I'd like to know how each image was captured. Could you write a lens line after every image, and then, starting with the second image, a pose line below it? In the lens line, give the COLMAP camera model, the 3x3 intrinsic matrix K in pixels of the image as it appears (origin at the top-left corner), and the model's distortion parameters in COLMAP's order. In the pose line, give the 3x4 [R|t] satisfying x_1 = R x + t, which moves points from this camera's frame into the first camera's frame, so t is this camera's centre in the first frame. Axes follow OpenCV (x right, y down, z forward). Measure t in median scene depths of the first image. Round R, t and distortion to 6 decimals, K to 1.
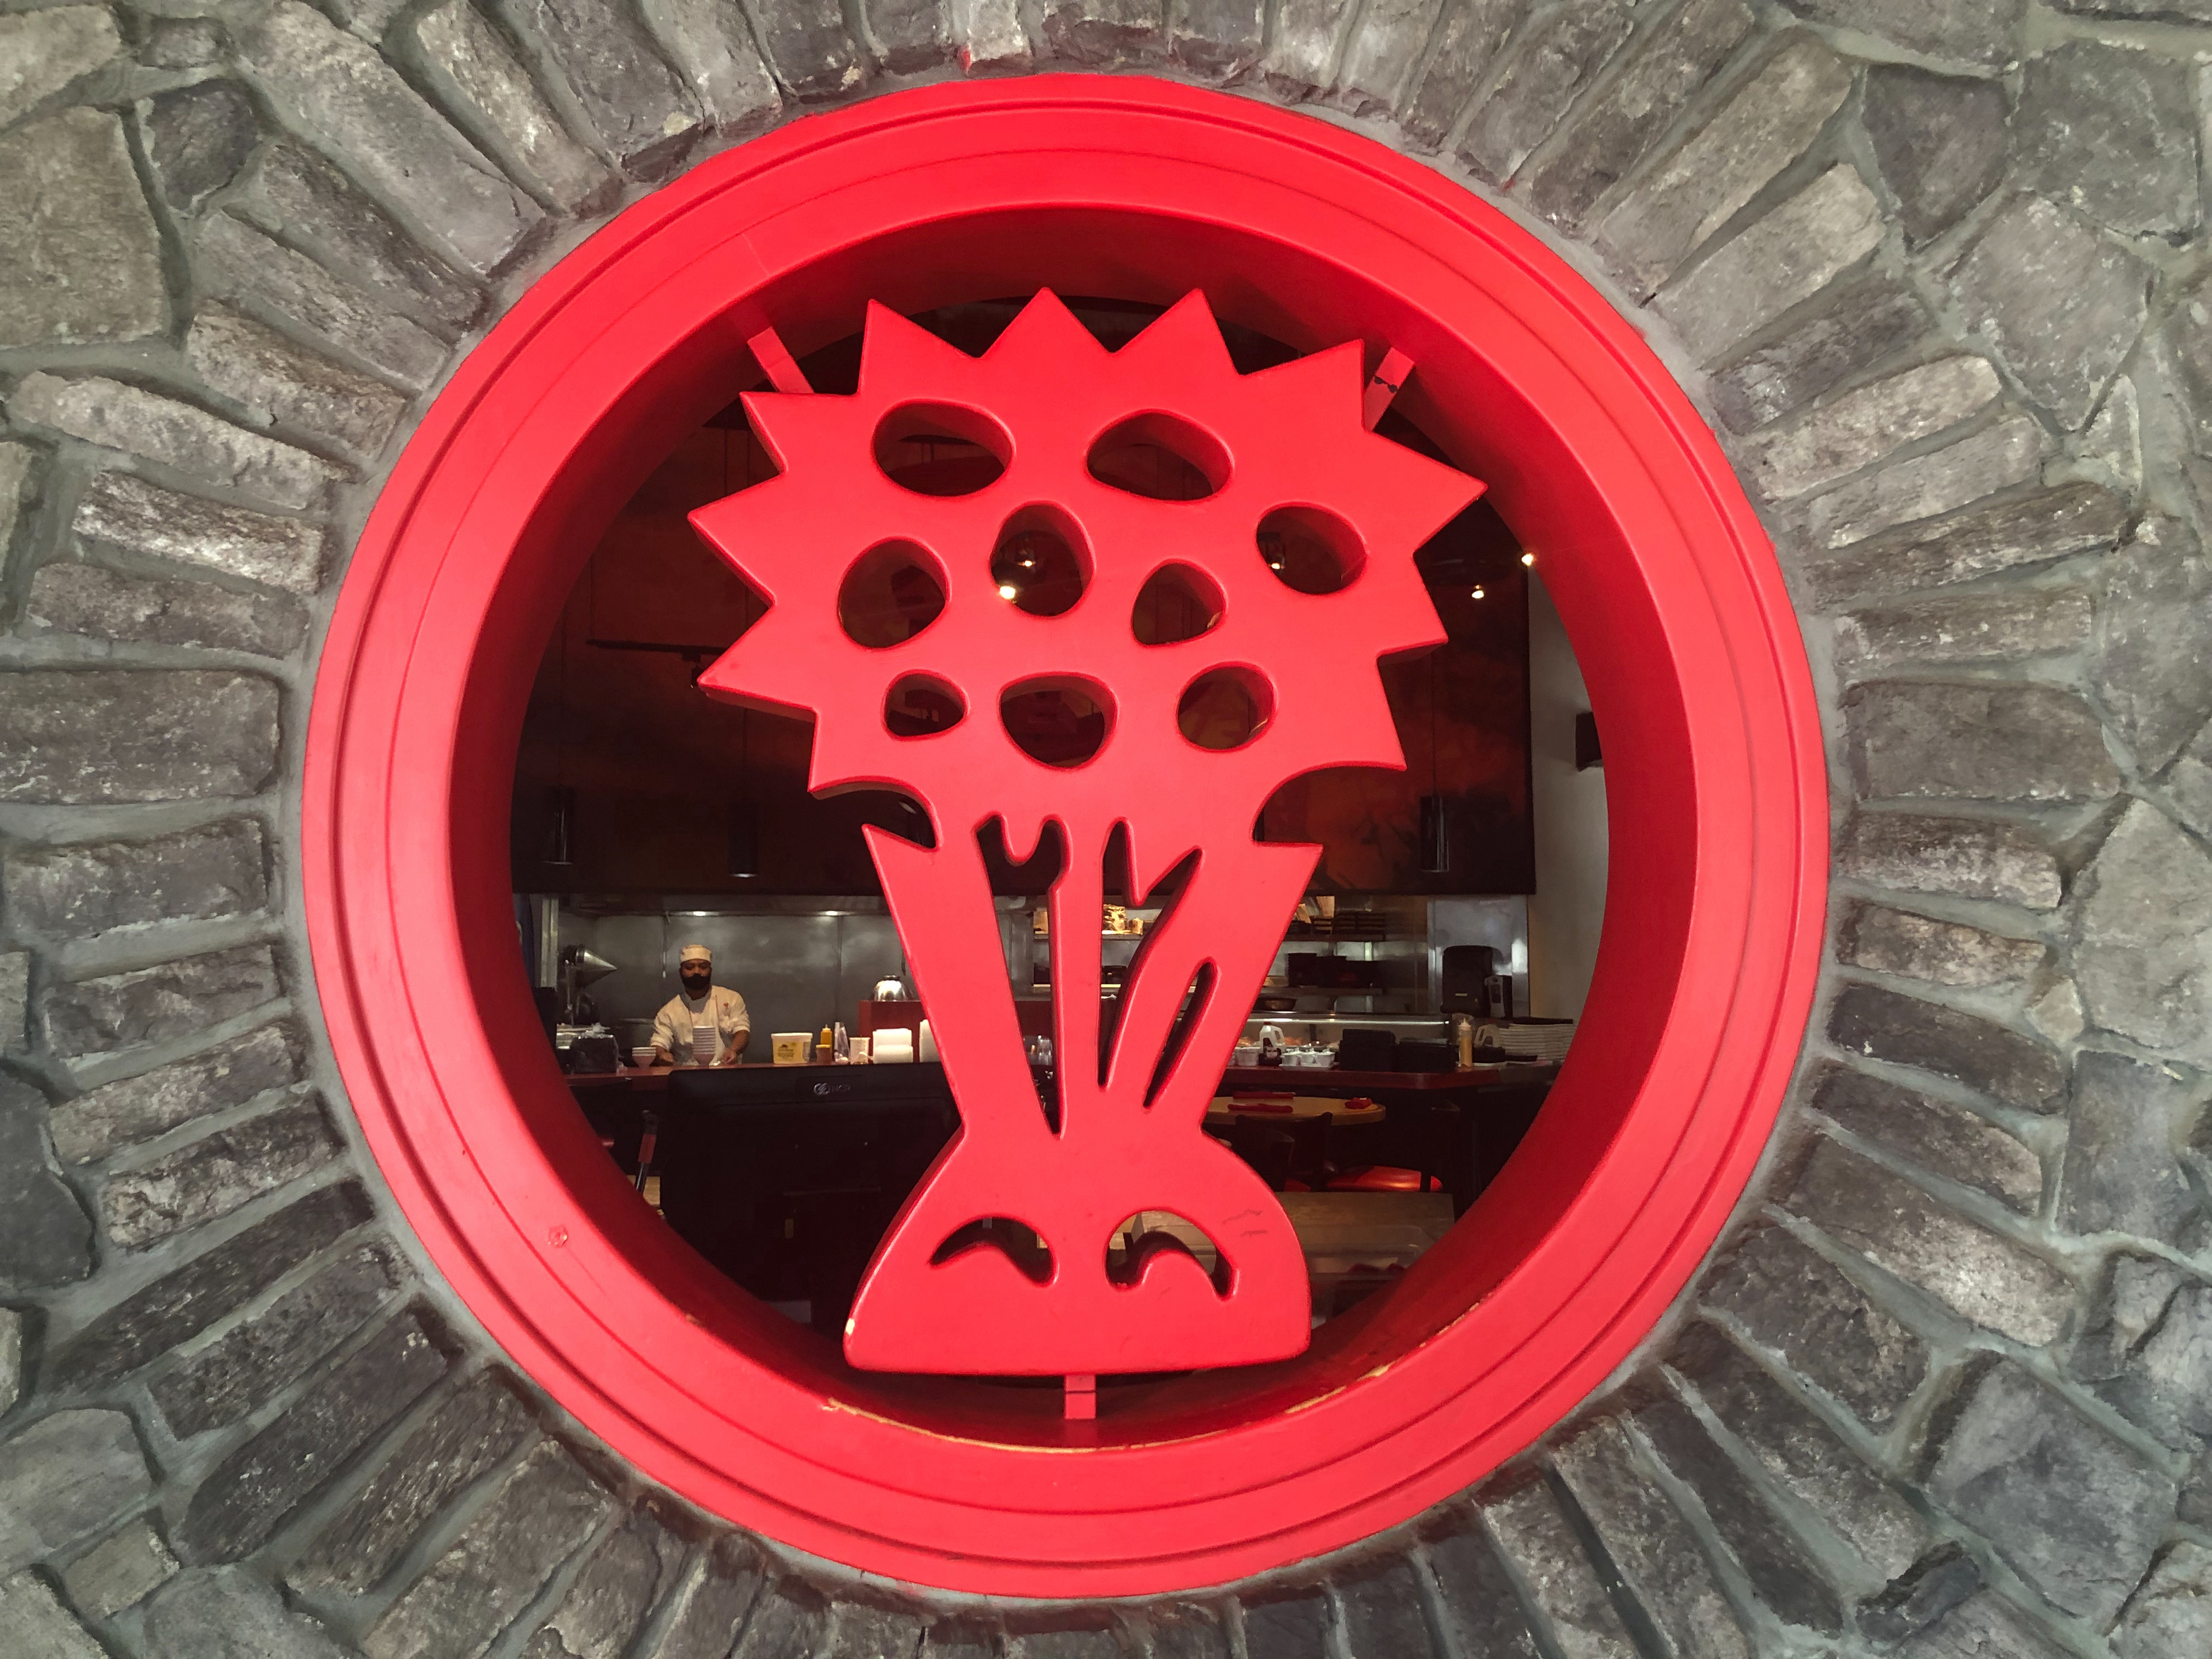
lens RADIAL K [[1853.4, 0, 1123.0], [0, 1853.4, 807.8], [0, 0, 1]] dist [0.079234, -0.057312]
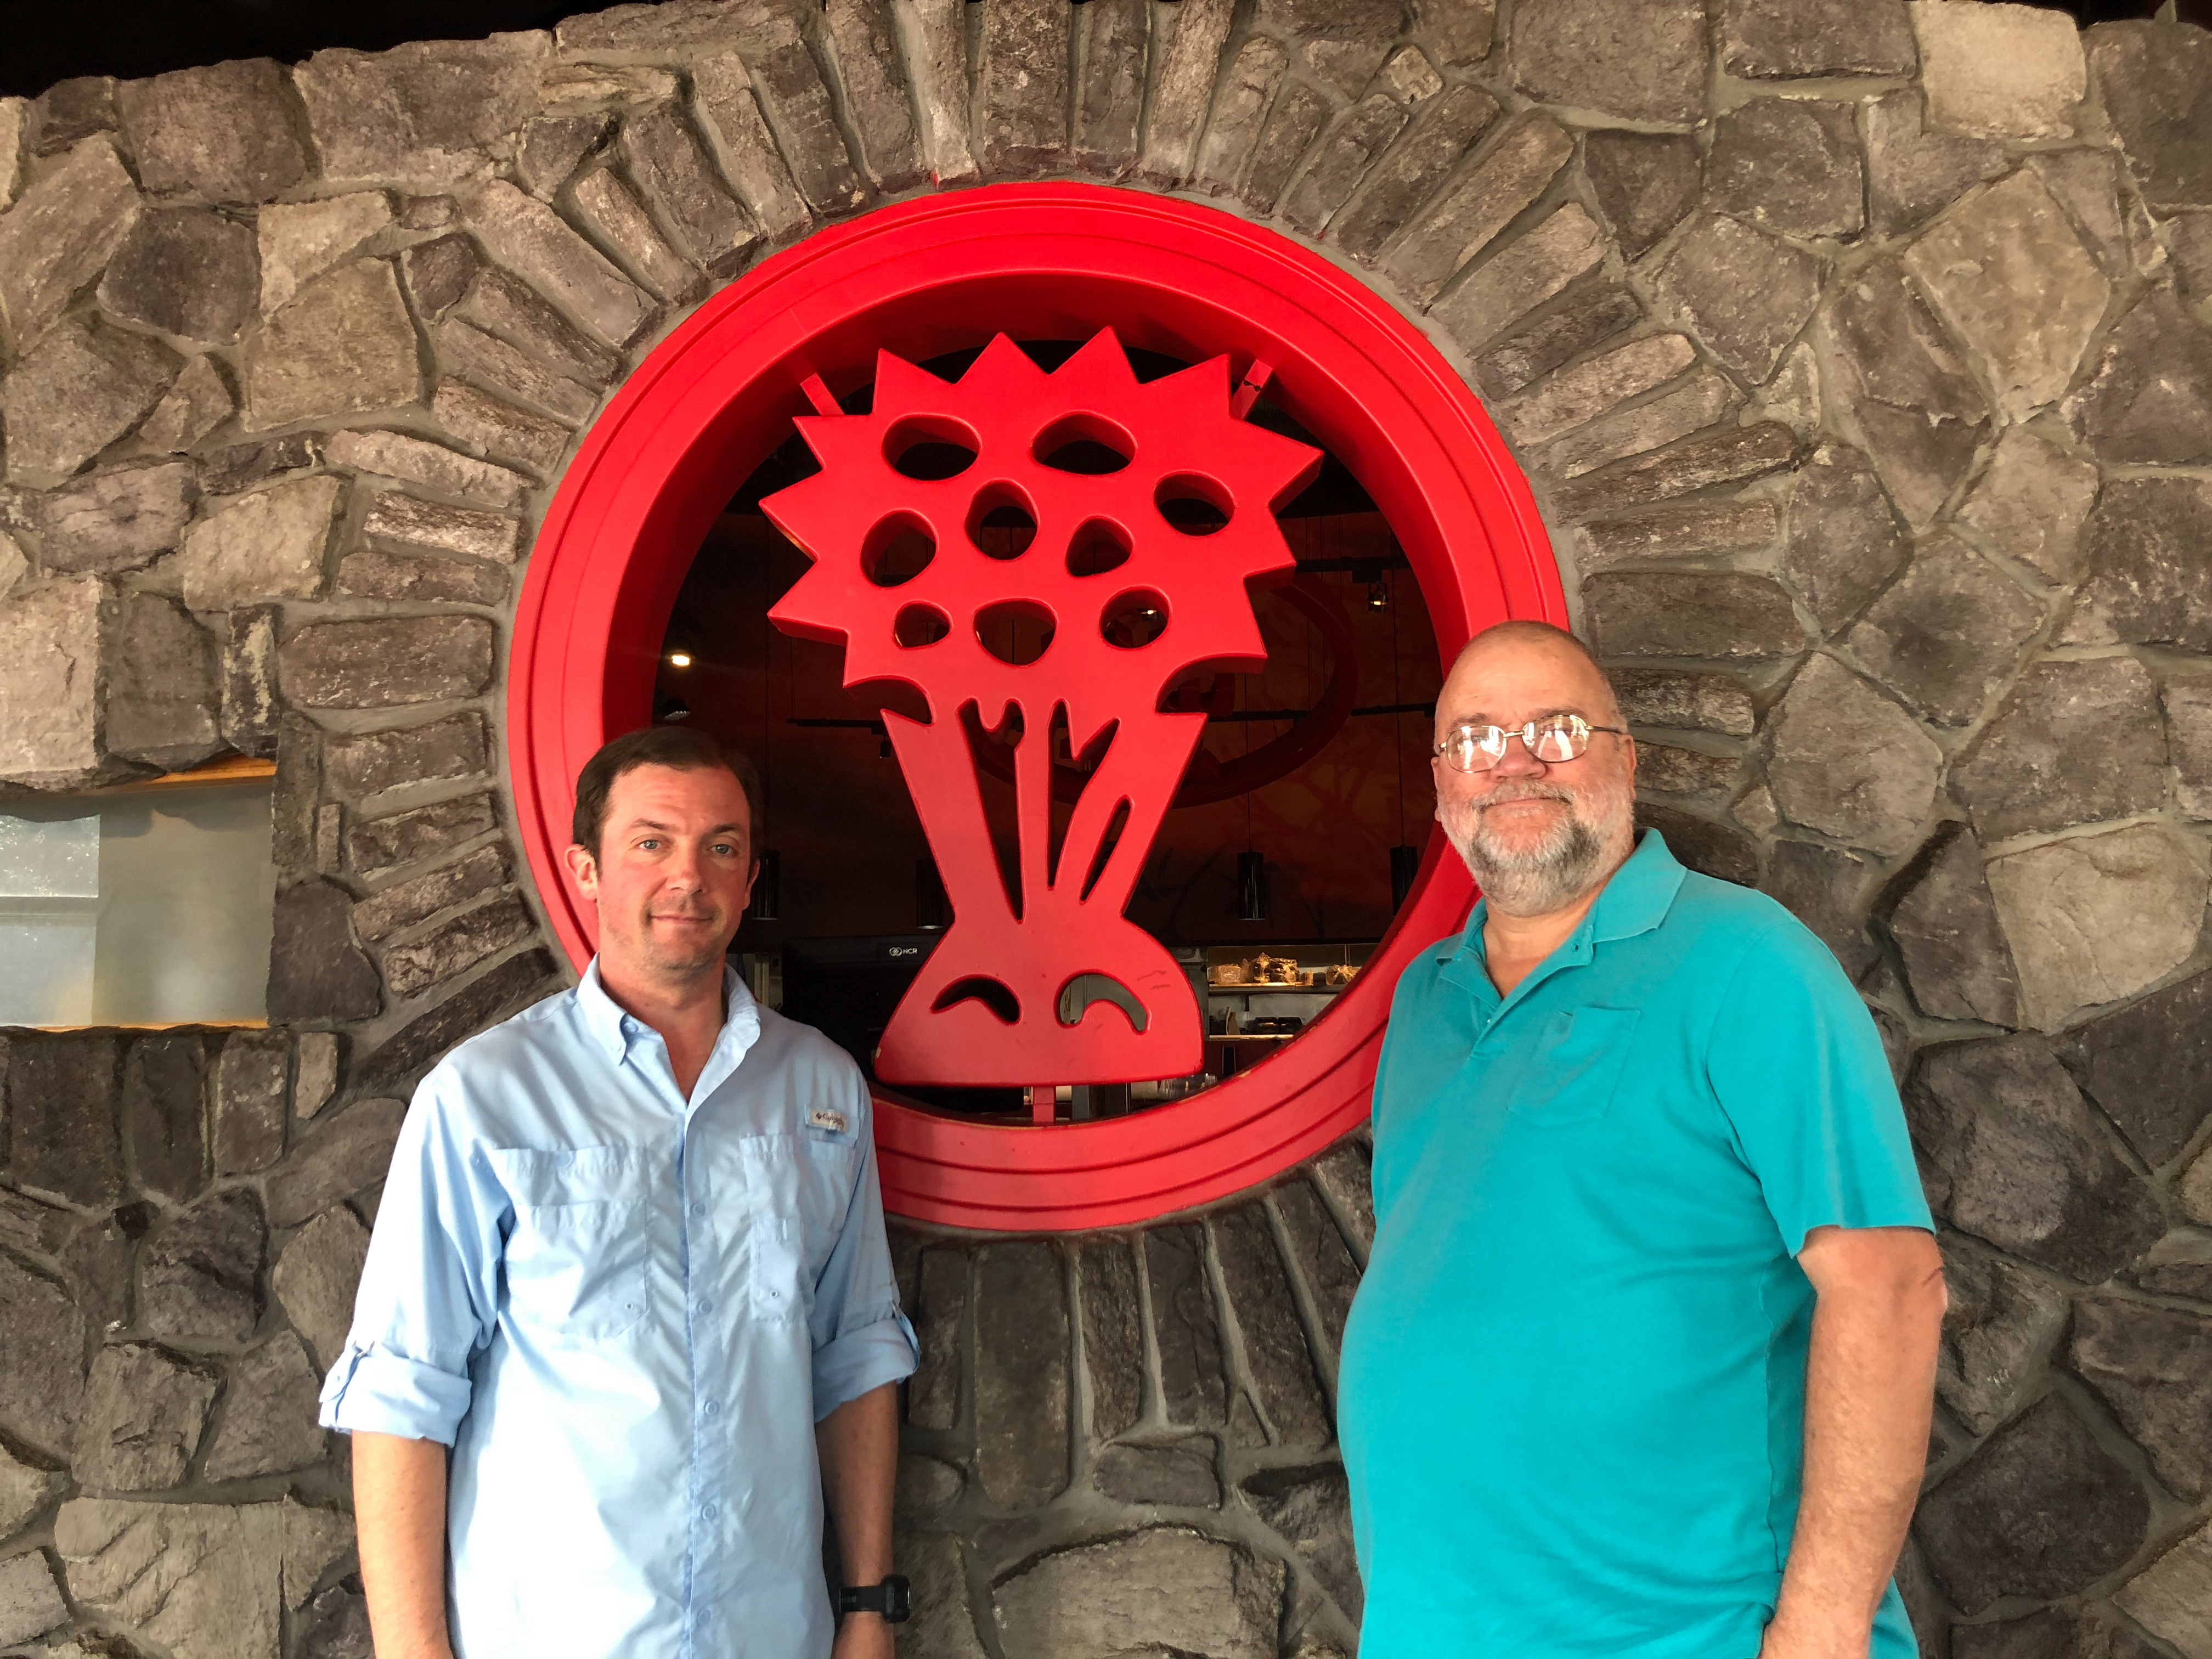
lens RADIAL K [[1853.4, 0, 1095.2], [0, 1853.4, 808.1], [0, 0, 1]] dist [0.079234, -0.057312]
pose [[0.990347, -0.036739, -0.133649, 0.211477], [0.028891, 0.997768, -0.060197, 0.175312], [0.135563, 0.055755, 0.989199, -0.384718]]
